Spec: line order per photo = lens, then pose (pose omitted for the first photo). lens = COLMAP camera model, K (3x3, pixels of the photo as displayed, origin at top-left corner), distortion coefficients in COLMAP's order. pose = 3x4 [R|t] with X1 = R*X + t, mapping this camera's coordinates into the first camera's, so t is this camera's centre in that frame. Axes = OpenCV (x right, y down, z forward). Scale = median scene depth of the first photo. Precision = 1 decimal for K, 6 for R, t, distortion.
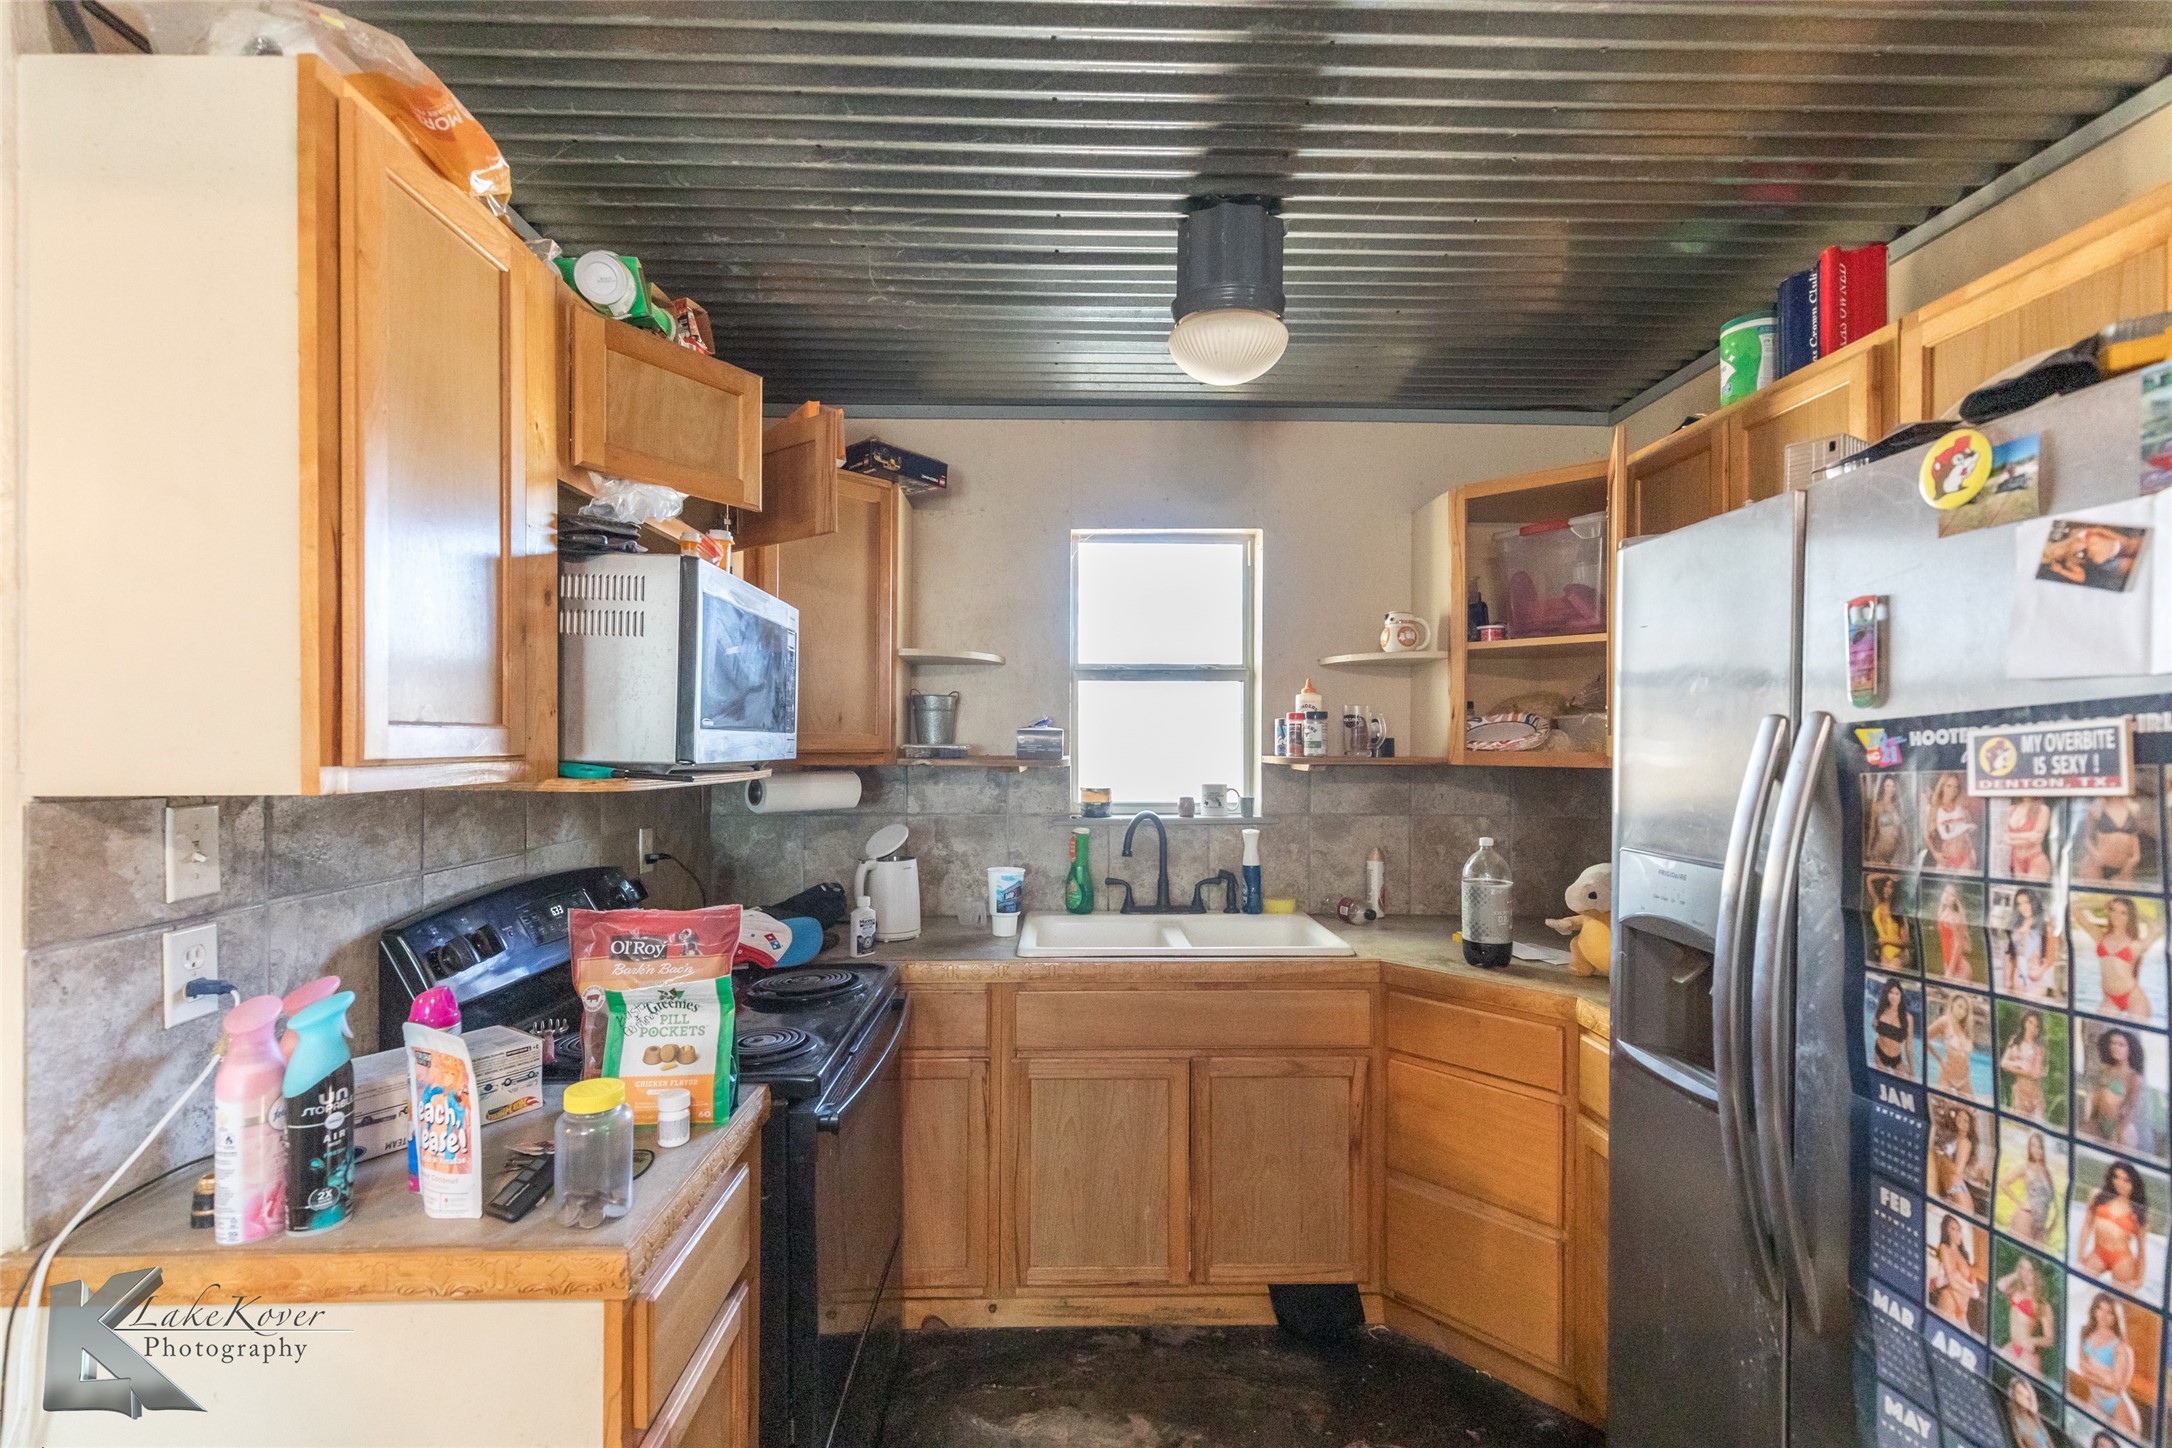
lens RADIAL K [[987.3, 0, 1103.7], [0, 987.3, 737.1], [0, 0, 1]] dist [0.010637, -0.005800]
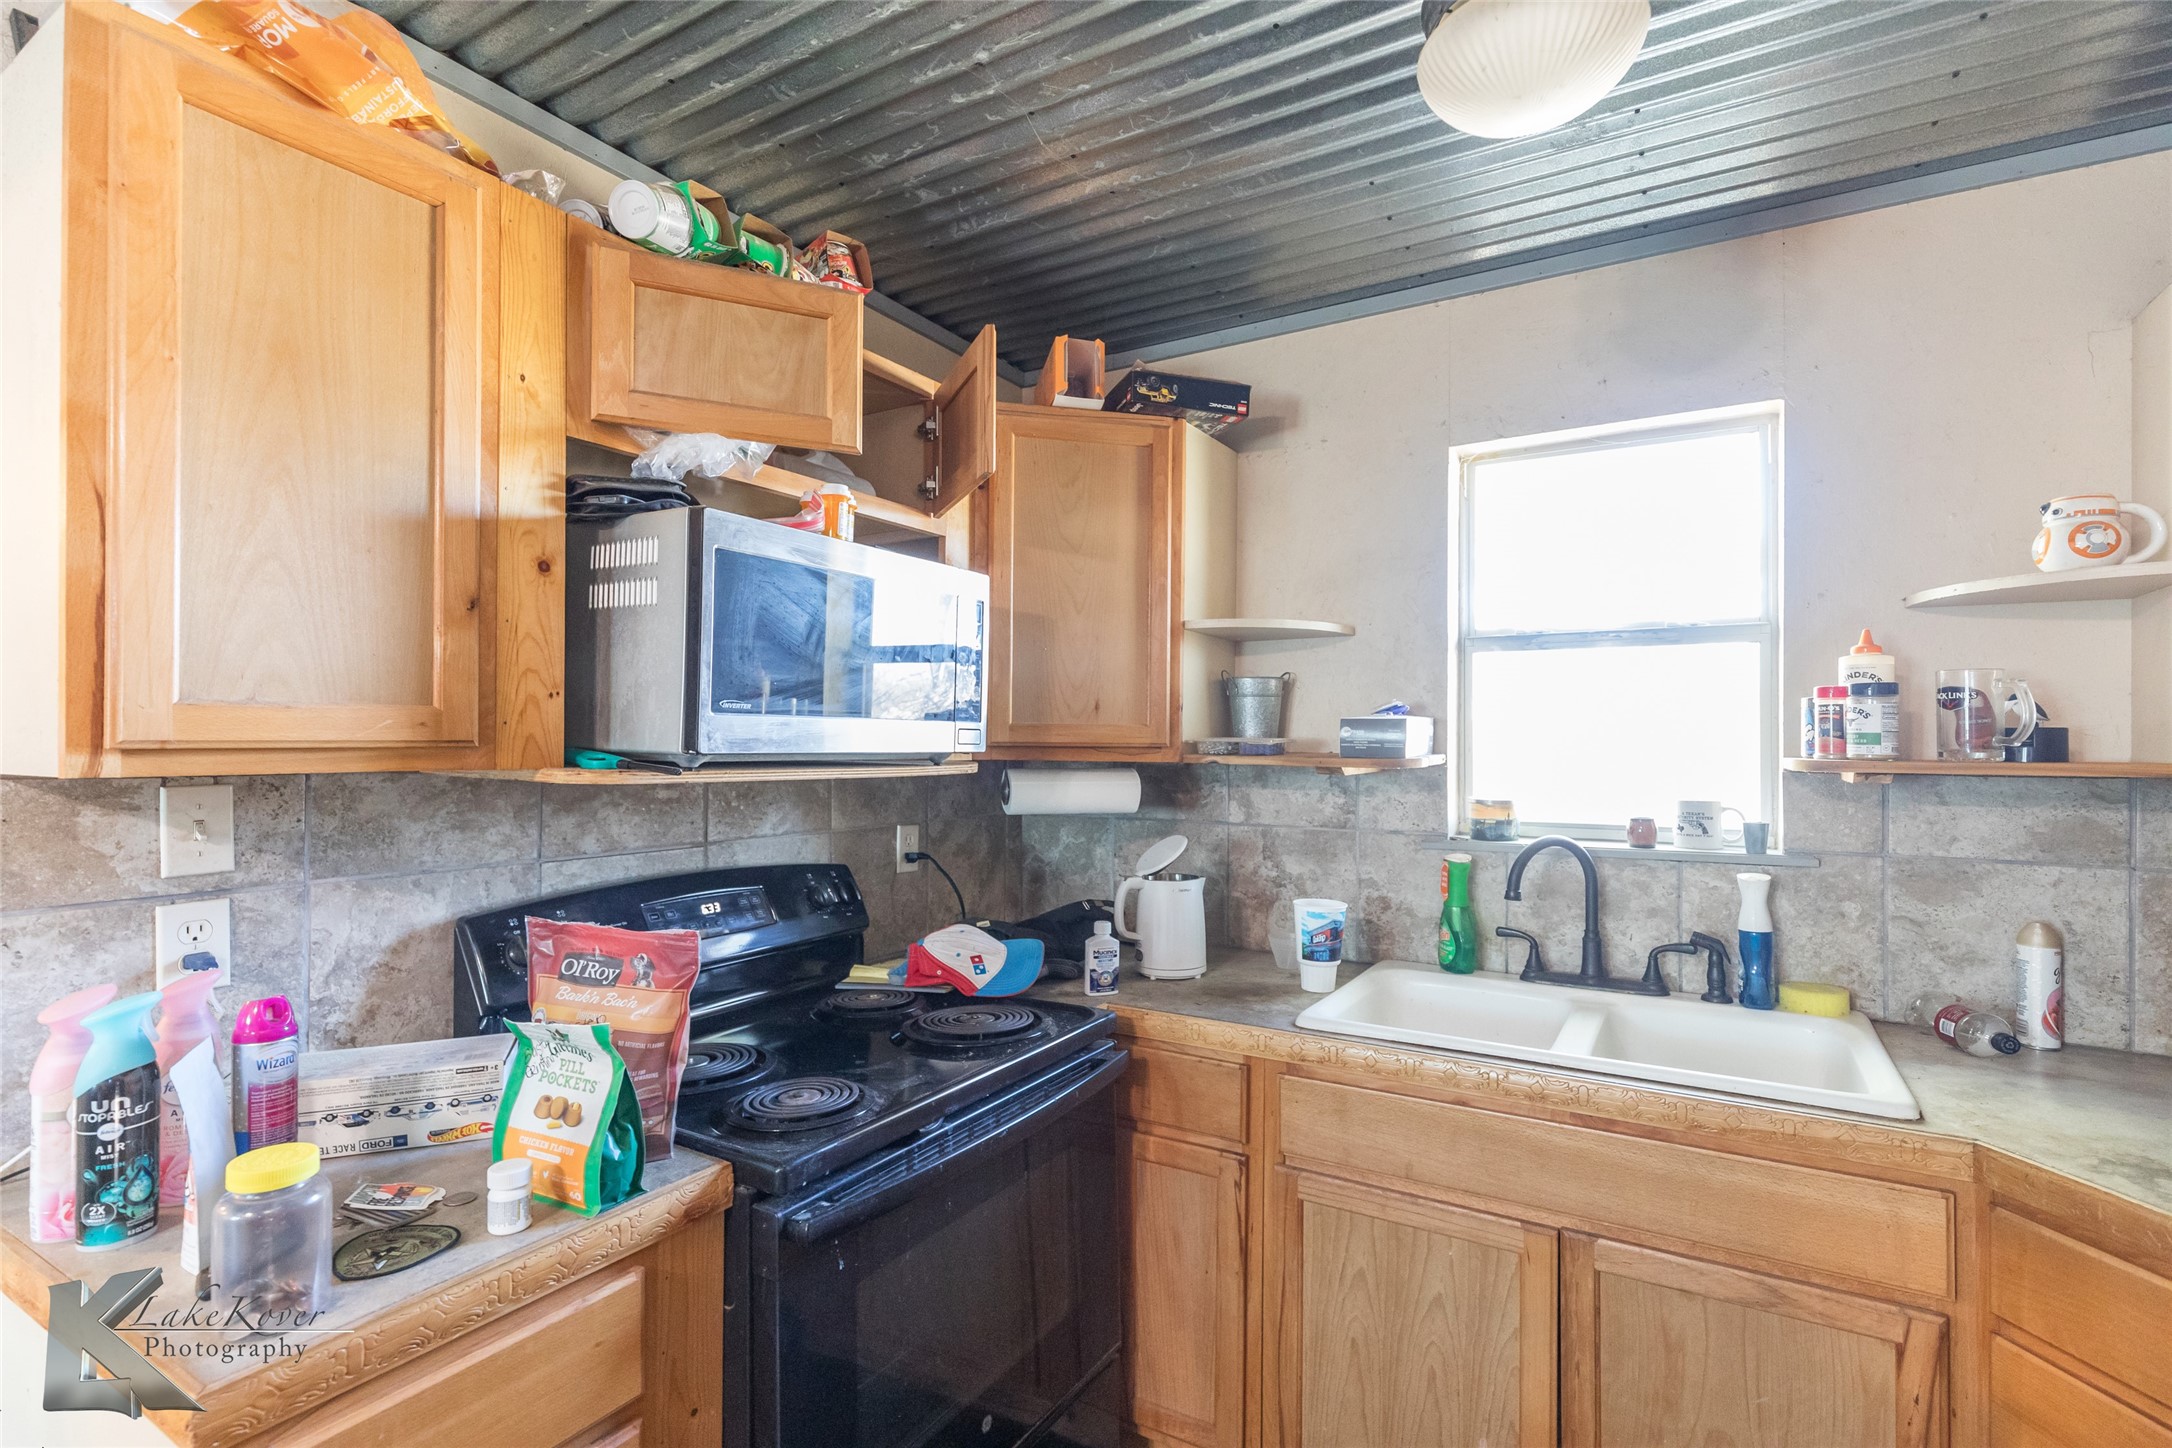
lens RADIAL K [[987.3, 0, 1066.0], [0, 987.3, 728.5], [0, 0, 1]] dist [0.010637, -0.005800]
pose [[0.822609, -0.005690, -0.568579, 0.184192], [0.000340, 0.999955, -0.009514, 0.008017], [0.568607, 0.007633, 0.822574, 0.284245]]
